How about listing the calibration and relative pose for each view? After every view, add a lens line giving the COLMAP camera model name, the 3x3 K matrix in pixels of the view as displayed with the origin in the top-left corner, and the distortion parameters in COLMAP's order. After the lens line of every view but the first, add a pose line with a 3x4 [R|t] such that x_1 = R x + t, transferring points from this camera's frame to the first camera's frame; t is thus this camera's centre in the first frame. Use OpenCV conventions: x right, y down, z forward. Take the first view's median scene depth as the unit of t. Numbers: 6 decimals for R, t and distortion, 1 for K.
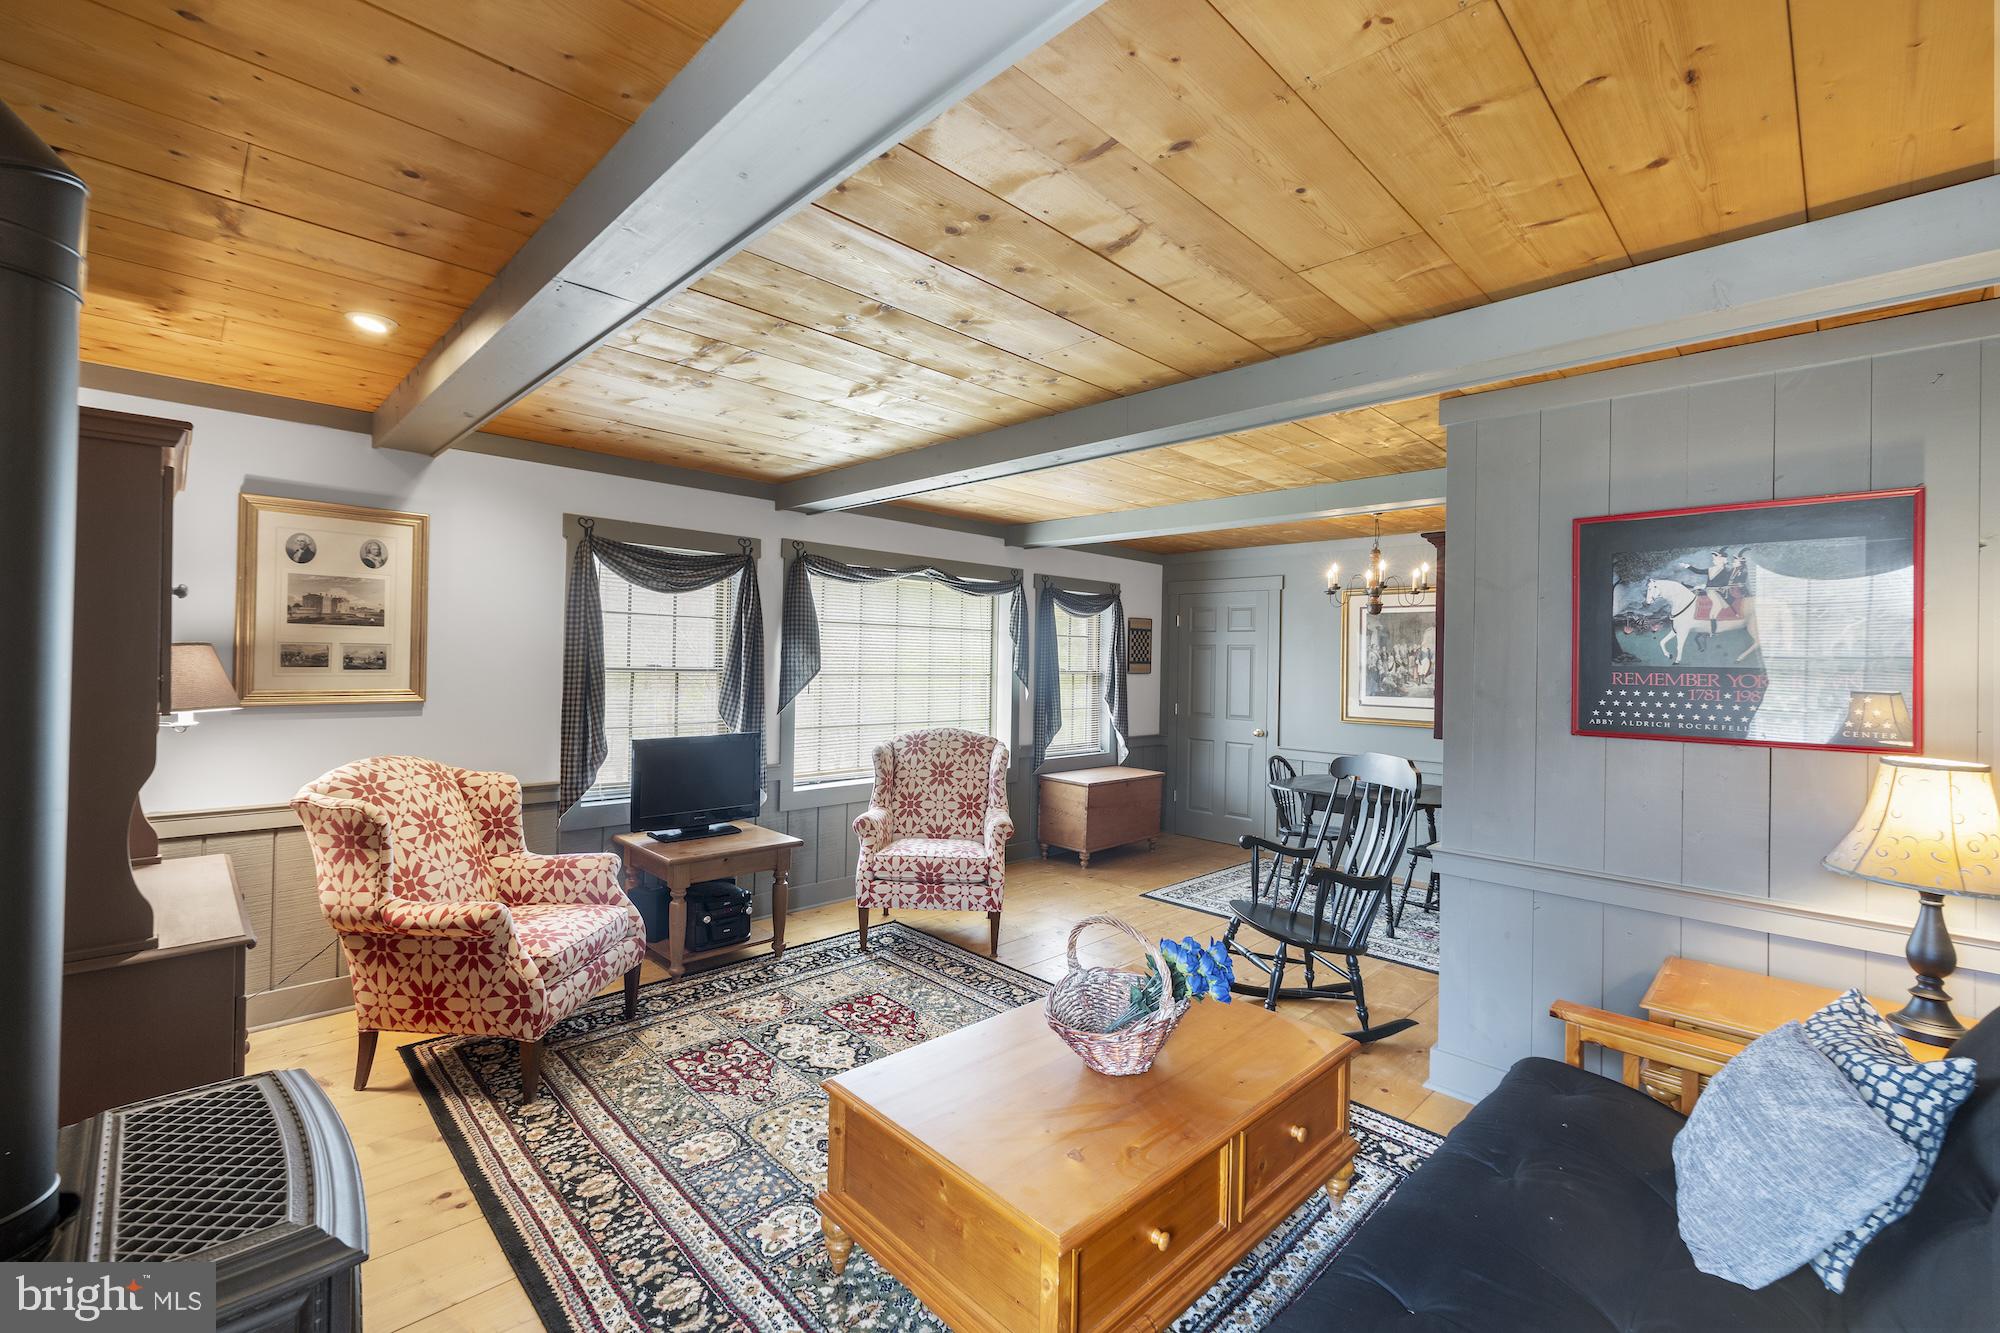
lens RADIAL K [[848.5, 0, 991.5], [0, 848.5, 657.9], [0, 0, 1]] dist [0.000915, 0.000230]
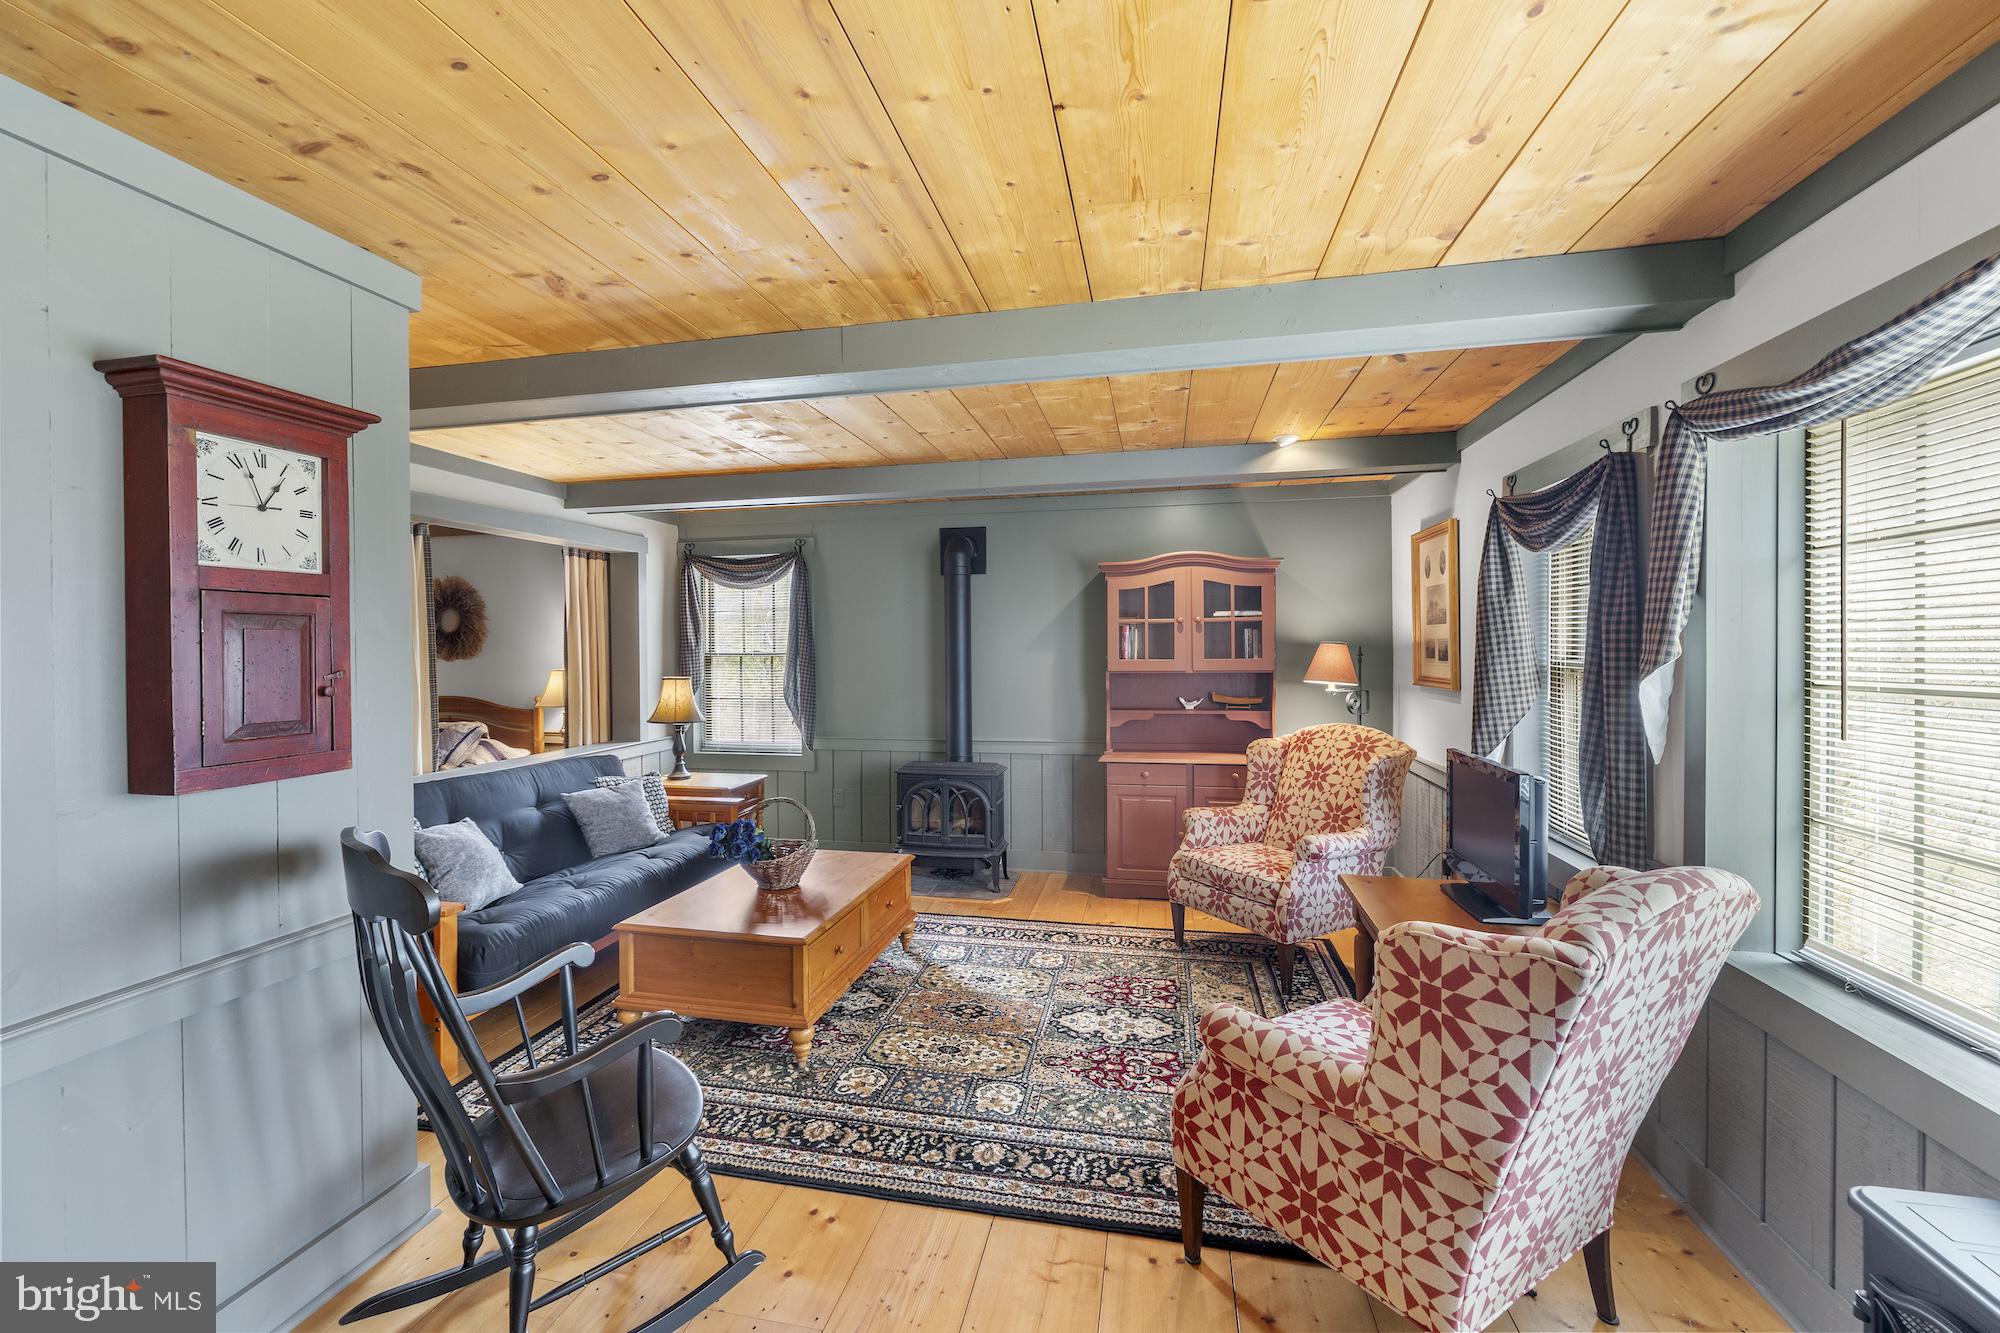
lens RADIAL K [[848.5, 0, 979.2], [0, 848.5, 655.8], [0, 0, 1]] dist [0.000915, 0.000230]
pose [[-0.842982, -0.011564, -0.537817, 0.481218], [-0.010769, 0.999931, -0.004621, 0.018054], [0.537834, 0.001896, -0.843049, 1.756989]]
